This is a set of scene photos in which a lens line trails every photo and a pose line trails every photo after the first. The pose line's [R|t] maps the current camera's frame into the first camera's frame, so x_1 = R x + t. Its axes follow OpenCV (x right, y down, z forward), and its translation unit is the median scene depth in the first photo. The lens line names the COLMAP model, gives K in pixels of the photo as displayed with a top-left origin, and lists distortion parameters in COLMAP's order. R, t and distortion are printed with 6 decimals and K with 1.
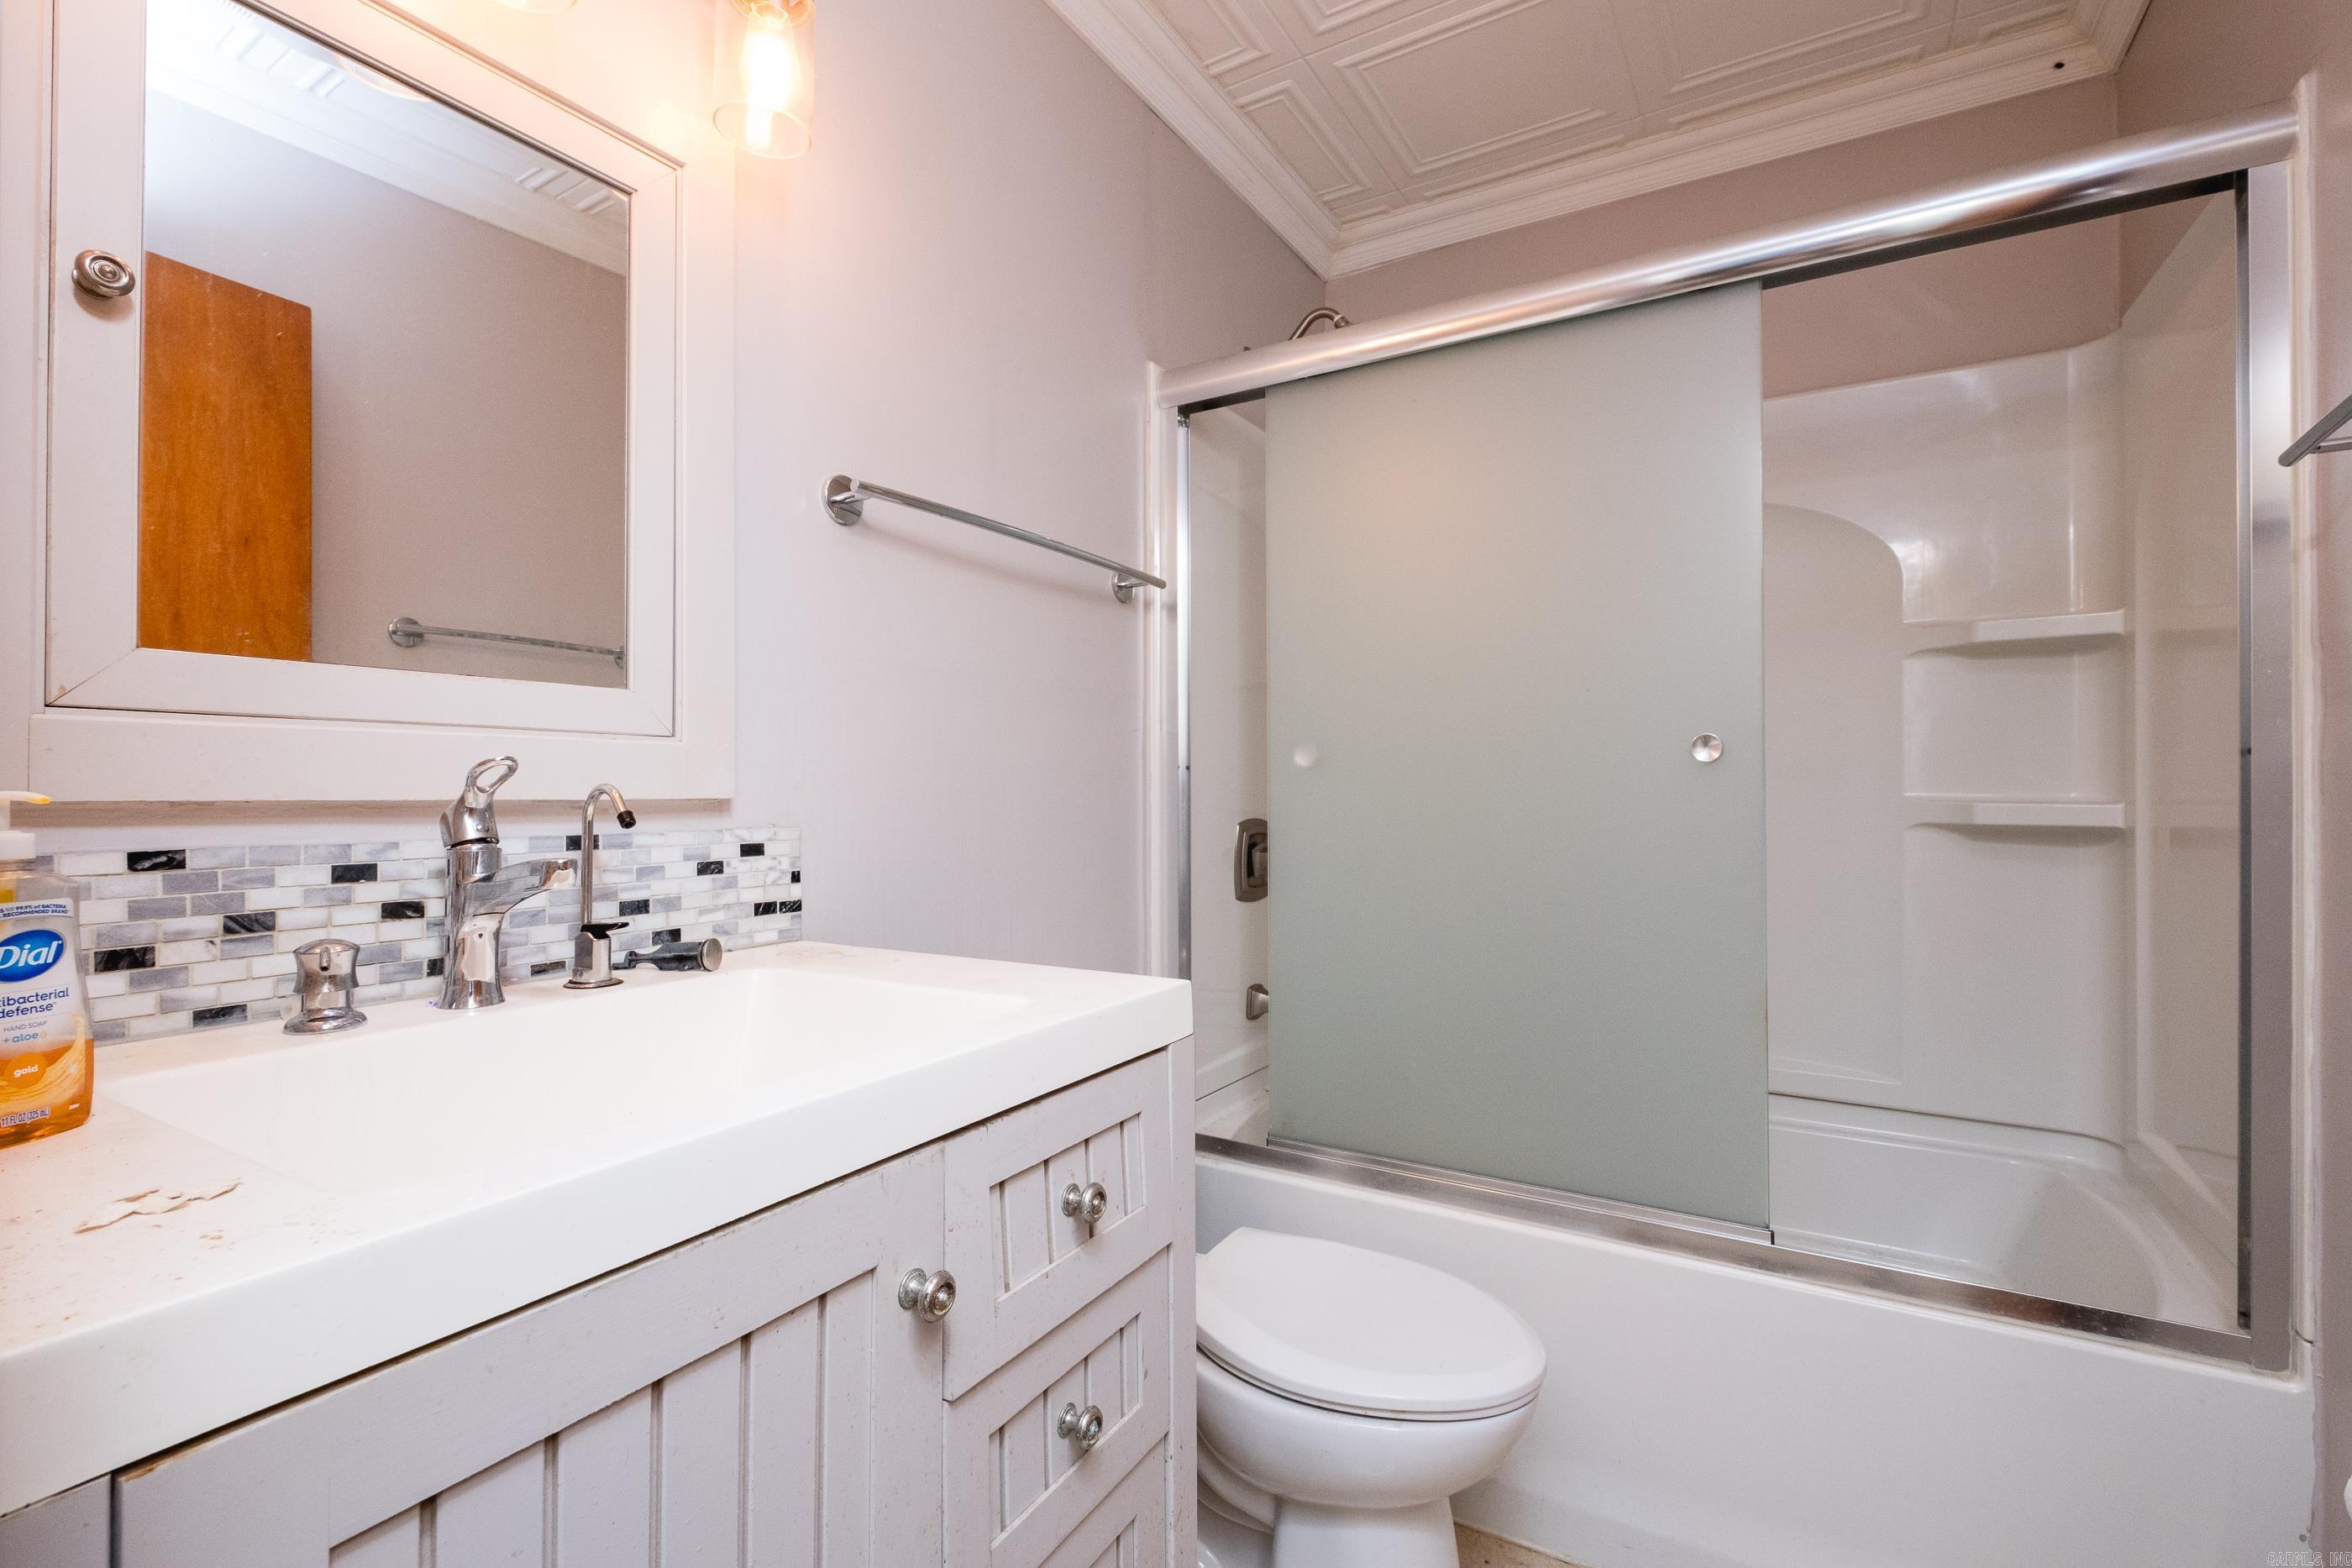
lens RADIAL K [[1025.2, 0, 1182.9], [0, 1025.2, 788.9], [0, 0, 1]] dist [-0.004056, -0.002283]
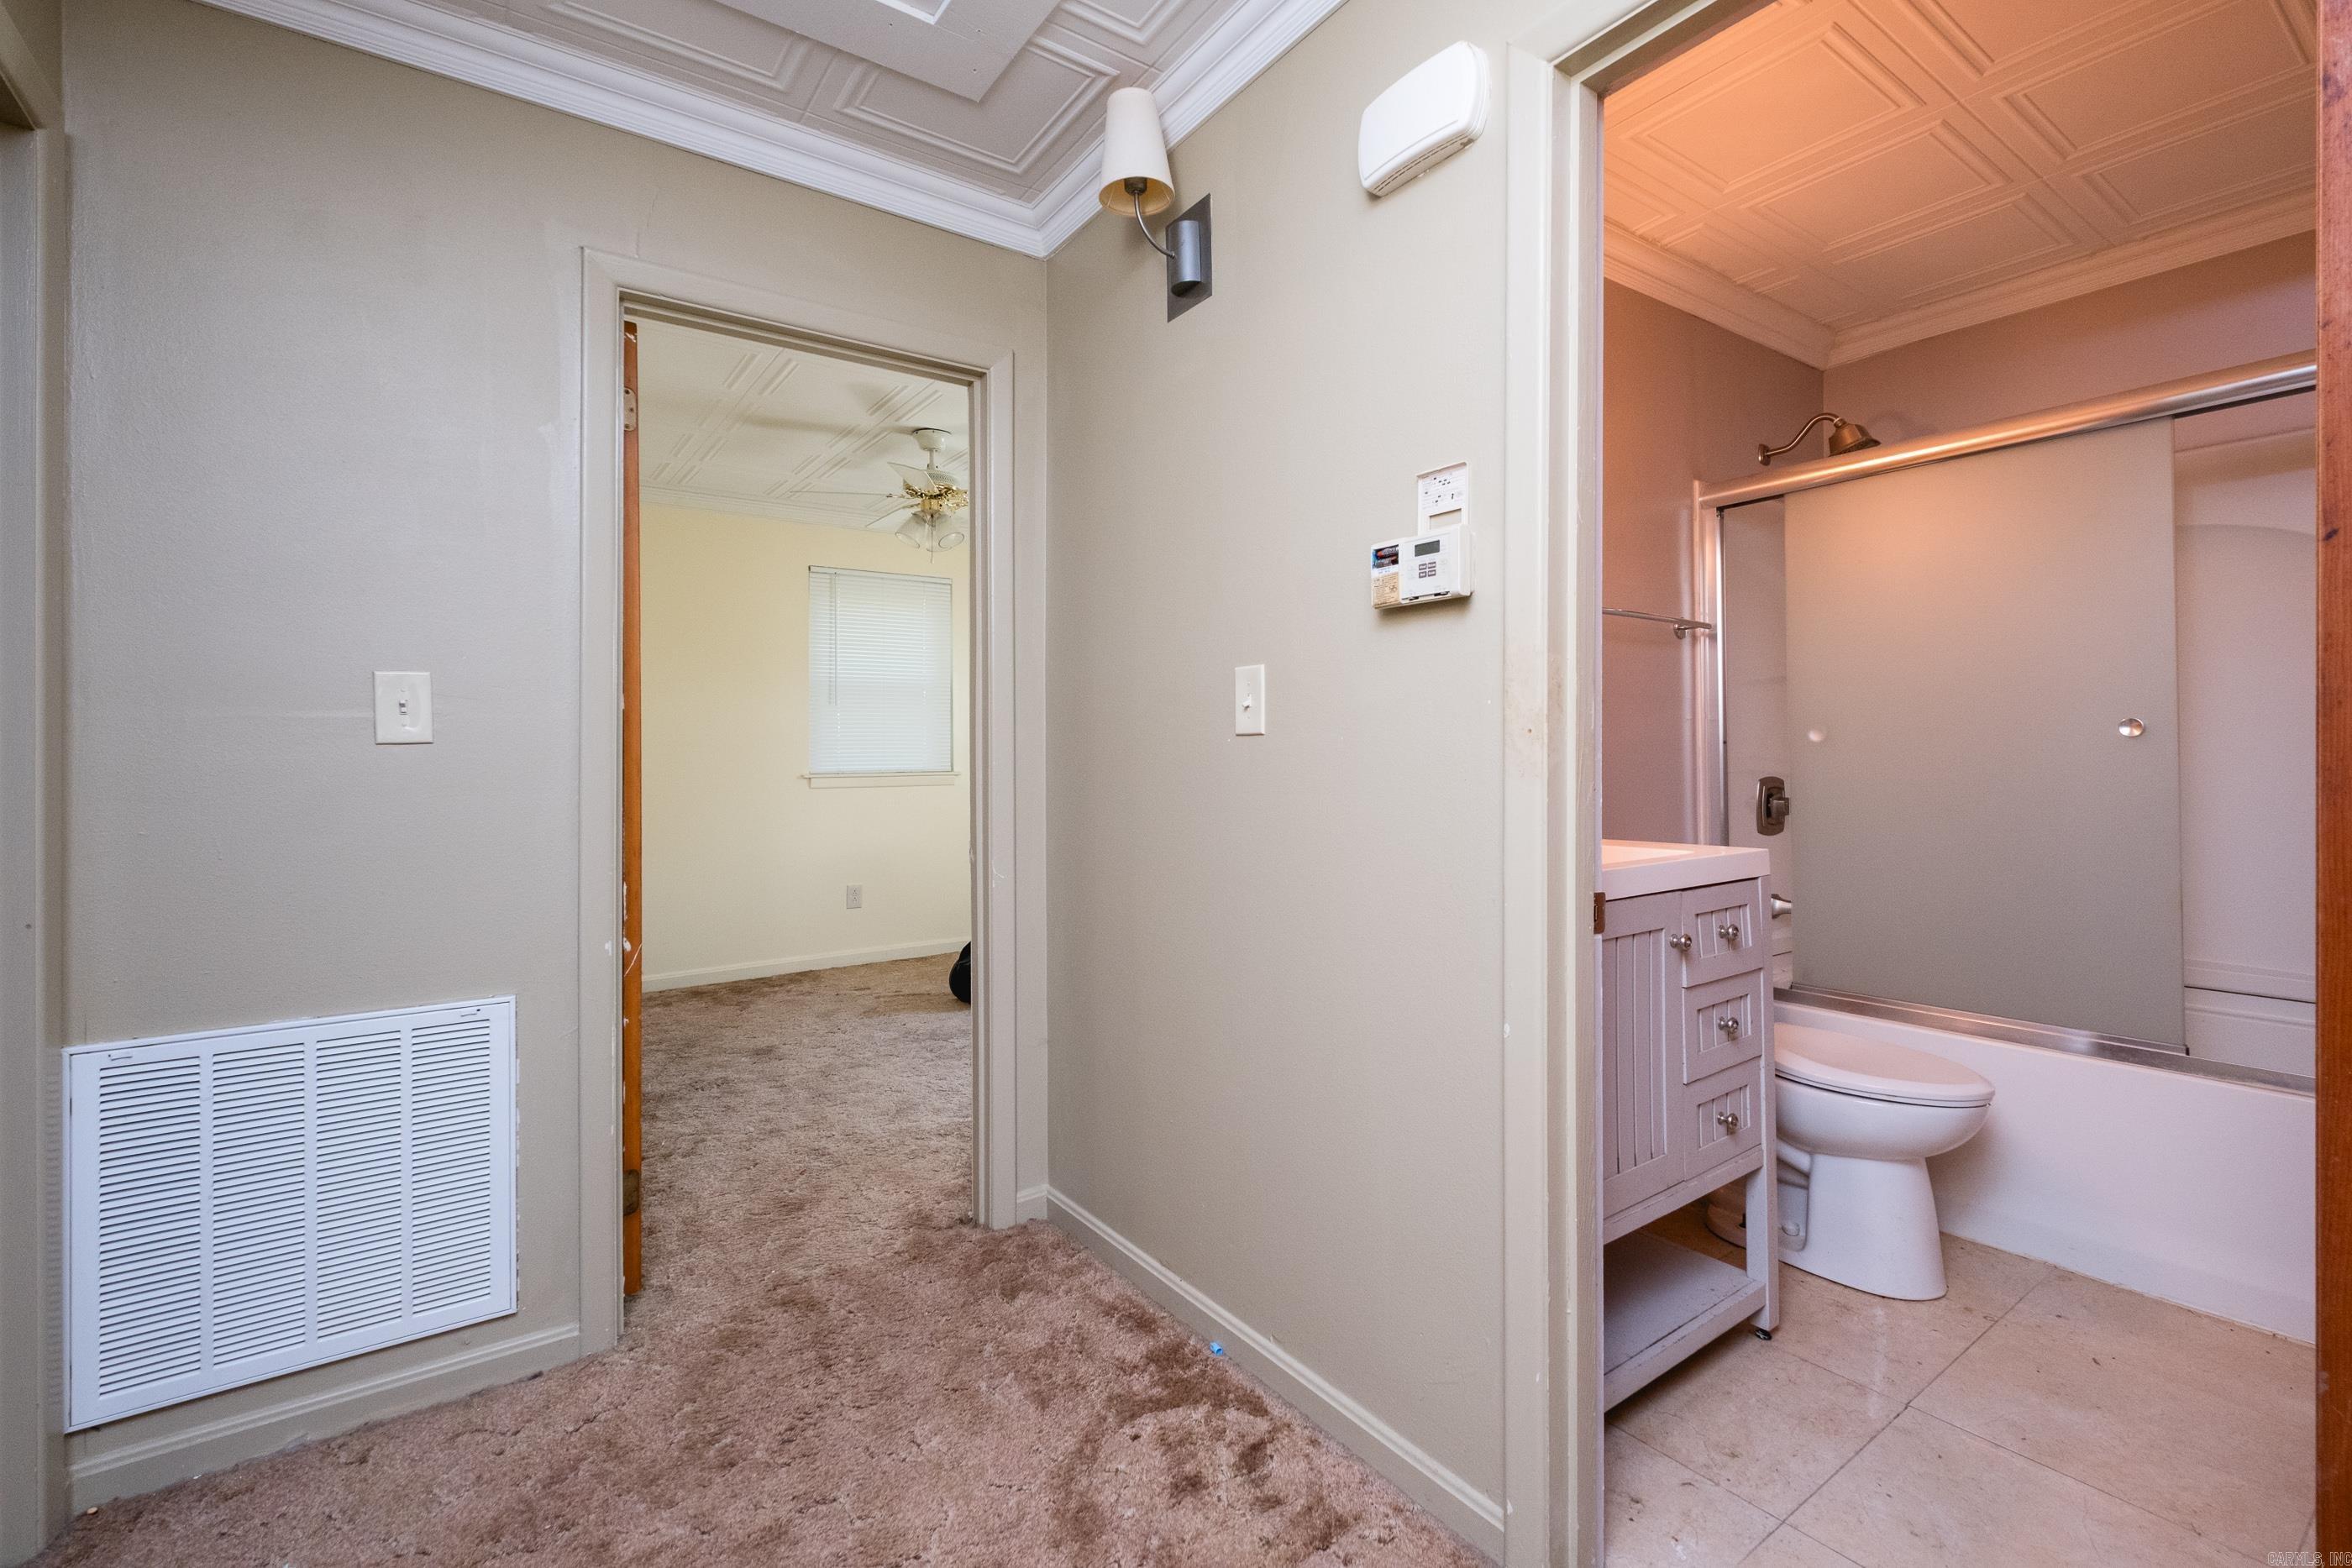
lens RADIAL K [[1025.2, 0, 1167.6], [0, 1025.2, 758.7], [0, 0, 1]] dist [-0.004056, -0.002283]
pose [[0.913236, -0.011455, -0.407269, -0.135996], [0.012626, 0.999920, 0.000187, -0.008356], [0.407234, -0.005313, 0.913308, -0.741547]]
